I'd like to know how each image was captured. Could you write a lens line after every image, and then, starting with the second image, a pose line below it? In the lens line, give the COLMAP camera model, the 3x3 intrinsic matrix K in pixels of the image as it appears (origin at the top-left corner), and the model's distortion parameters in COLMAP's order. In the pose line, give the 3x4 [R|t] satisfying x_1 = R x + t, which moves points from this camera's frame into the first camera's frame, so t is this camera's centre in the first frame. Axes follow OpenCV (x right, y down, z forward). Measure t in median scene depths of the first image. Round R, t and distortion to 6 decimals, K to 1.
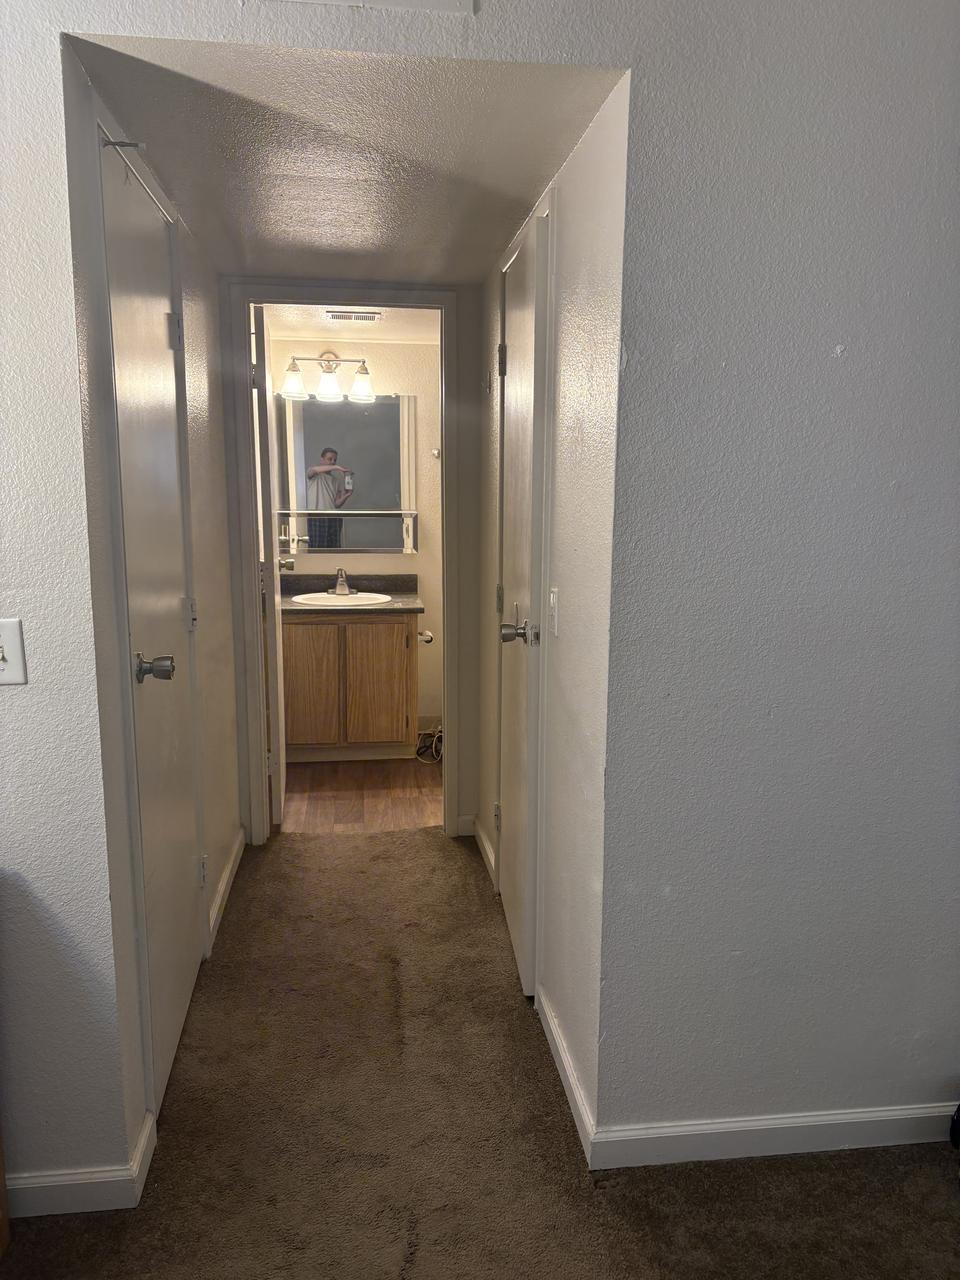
lens RADIAL K [[976.0, 0, 481.3], [0, 976.0, 648.9], [0, 0, 1]] dist [0.041389, -0.047773]
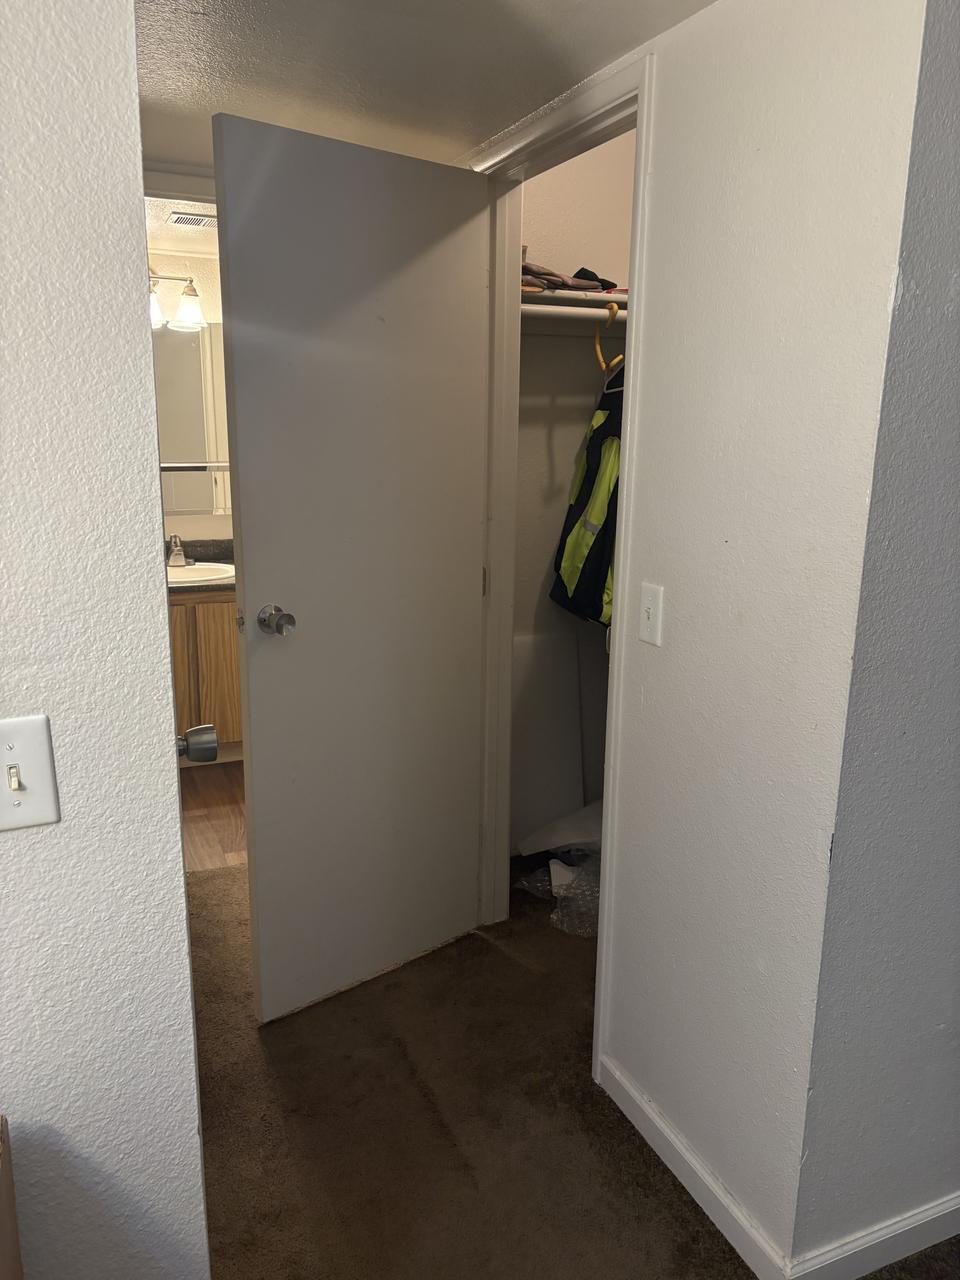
lens RADIAL K [[976.0, 0, 481.3], [0, 976.0, 648.9], [0, 0, 1]] dist [0.041389, -0.047773]
pose [[0.960251, -0.059984, 0.272615, -0.345743], [0.042565, 0.996682, 0.069373, -0.089306], [-0.275872, -0.055012, 0.959619, 0.346890]]
